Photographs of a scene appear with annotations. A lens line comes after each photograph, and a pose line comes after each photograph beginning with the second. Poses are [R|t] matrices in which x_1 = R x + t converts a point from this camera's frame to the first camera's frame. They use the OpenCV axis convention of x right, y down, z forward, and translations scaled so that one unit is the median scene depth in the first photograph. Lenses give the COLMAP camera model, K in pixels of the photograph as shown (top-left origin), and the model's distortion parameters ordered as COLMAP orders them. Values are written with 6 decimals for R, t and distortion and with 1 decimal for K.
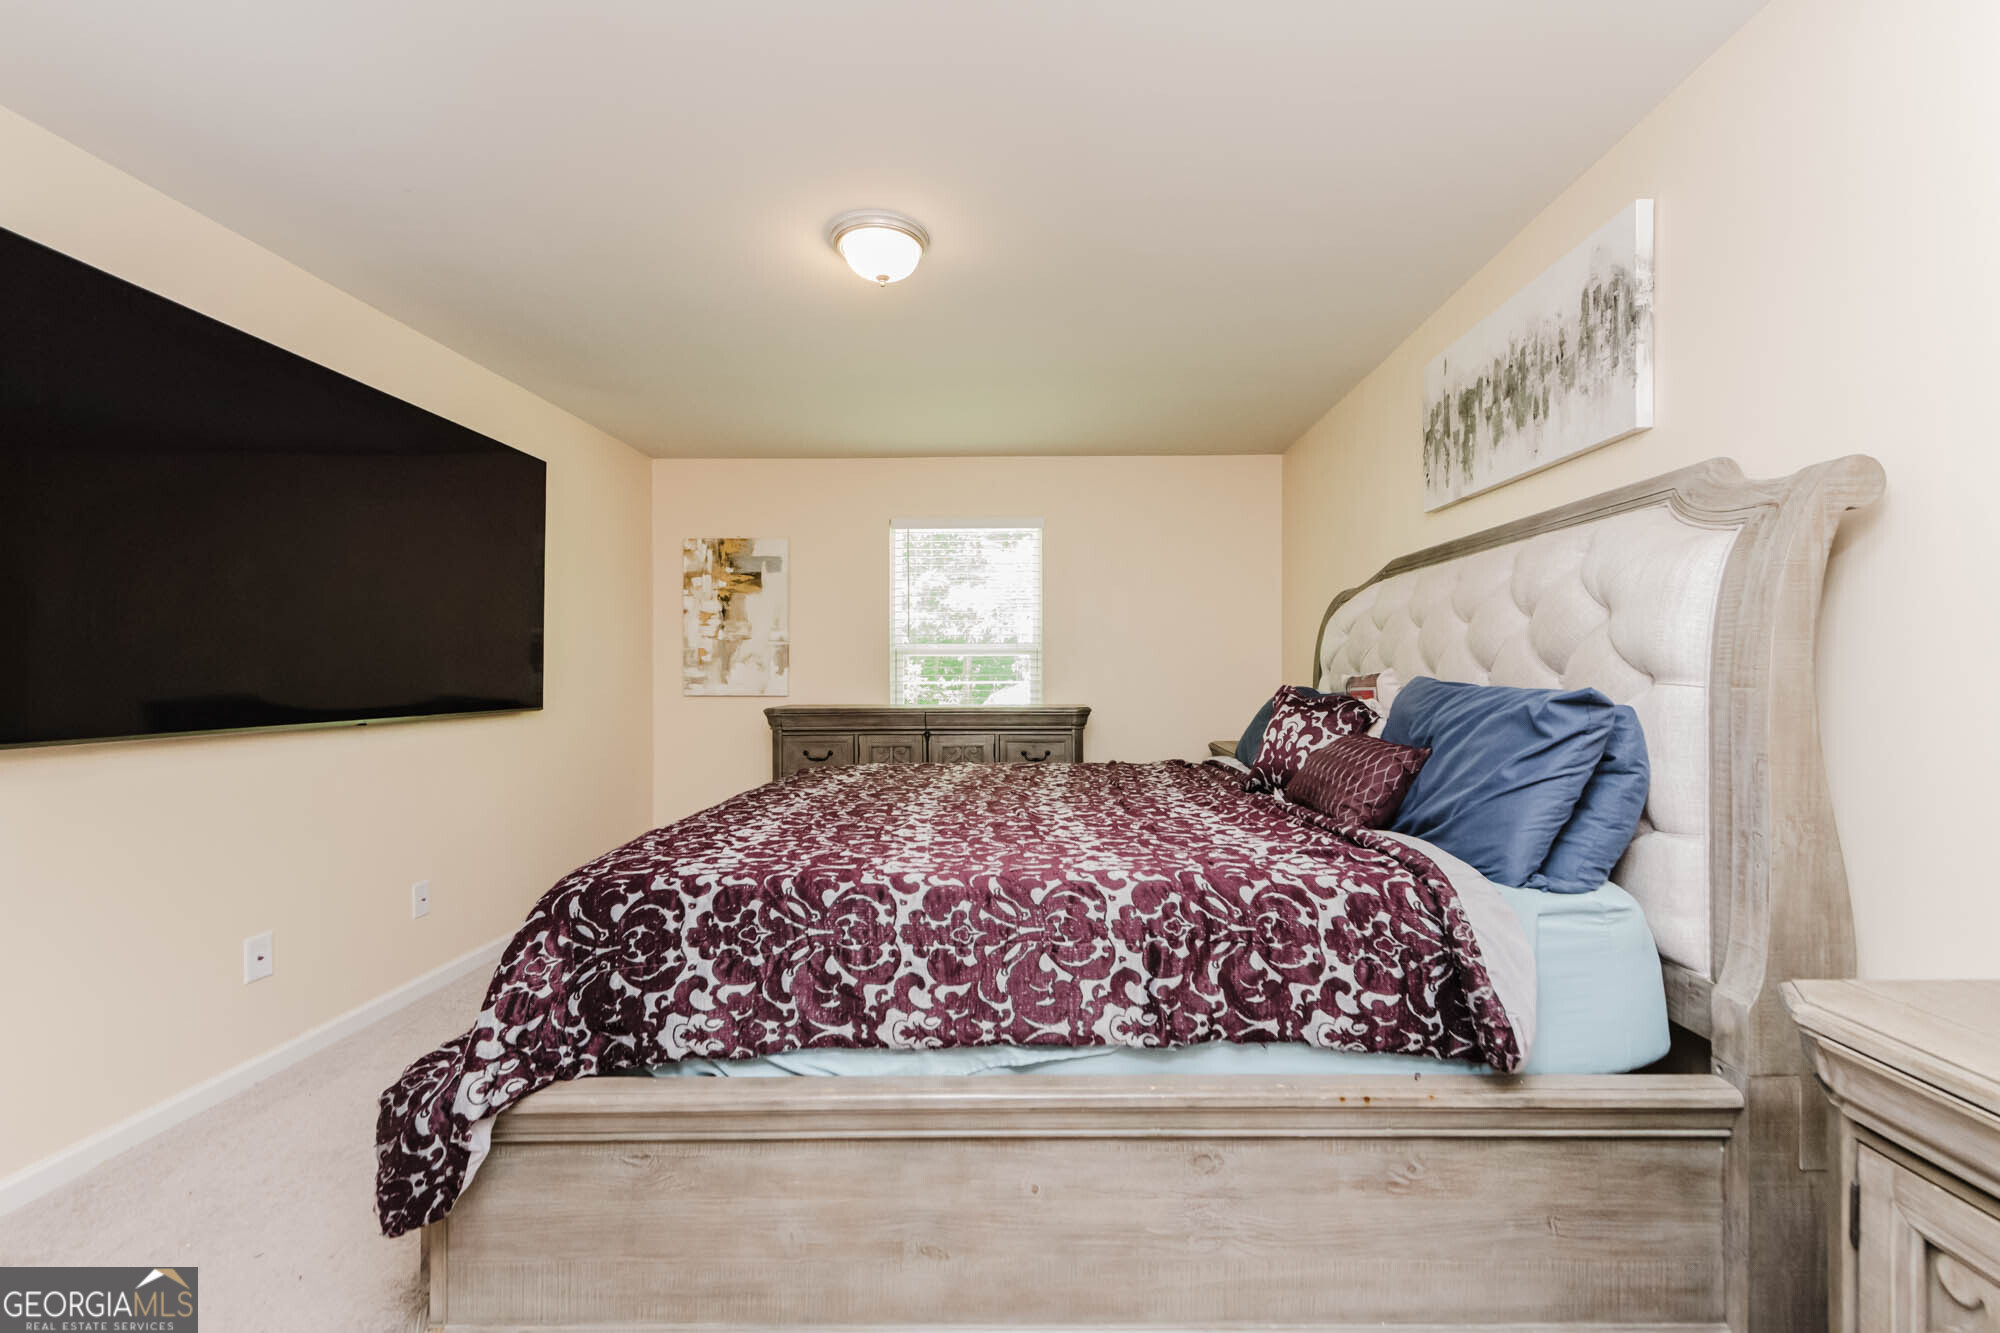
lens RADIAL K [[801.2, 0, 1010.8], [0, 801.2, 671.3], [0, 0, 1]] dist [0.001373, -0.000422]
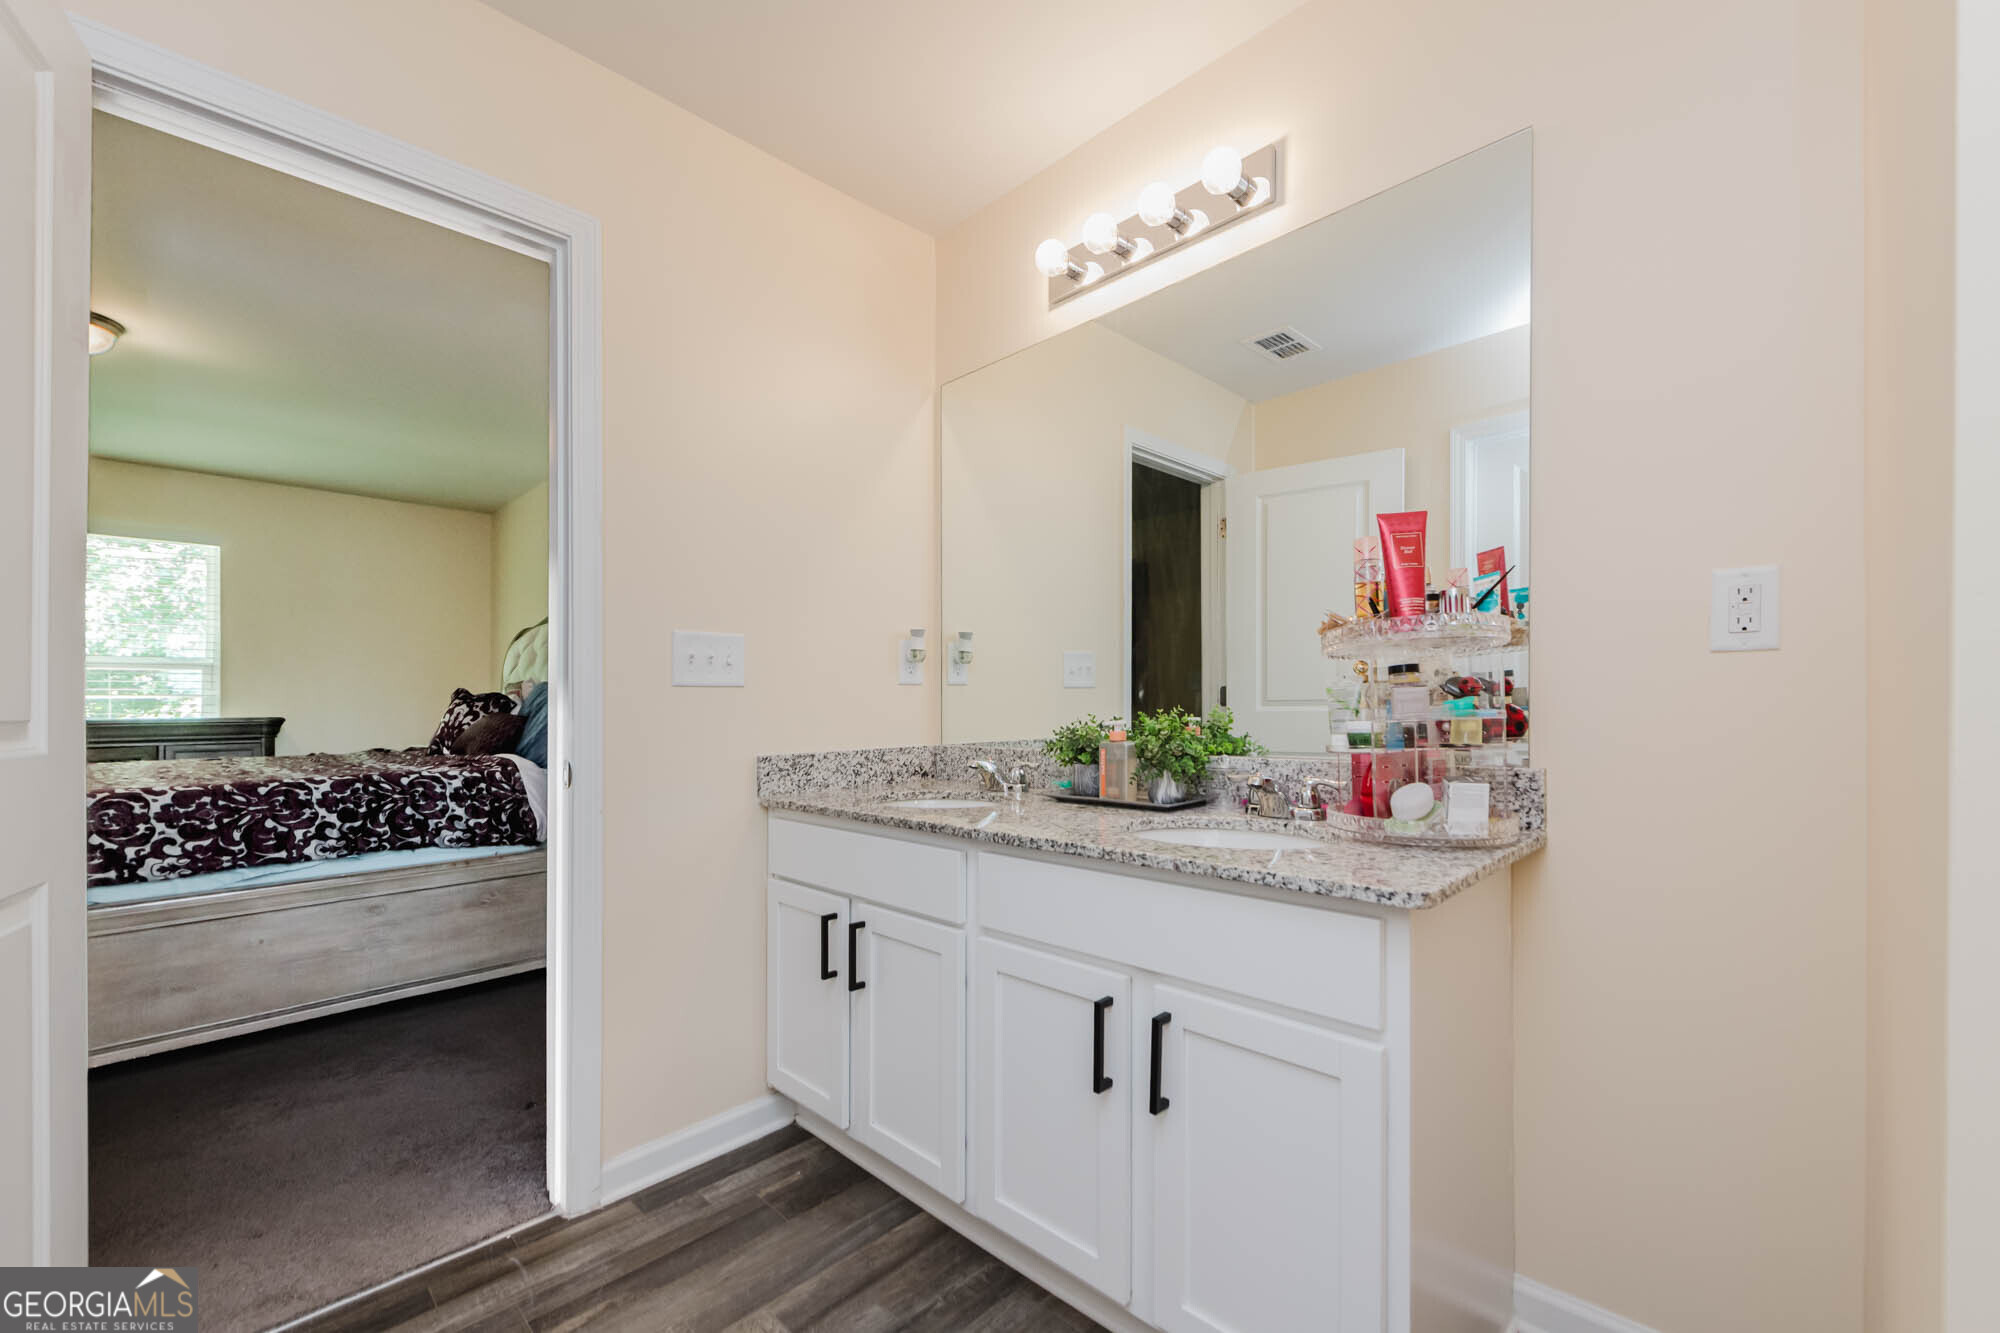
lens RADIAL K [[801.2, 0, 1017.6], [0, 801.2, 685.0], [0, 0, 1]] dist [0.001373, -0.000422]
pose [[0.655923, 0.009986, 0.754761, -0.226604], [0.007729, 0.999771, -0.019945, 0.094118], [-0.754788, 0.018916, 0.655696, -1.545542]]
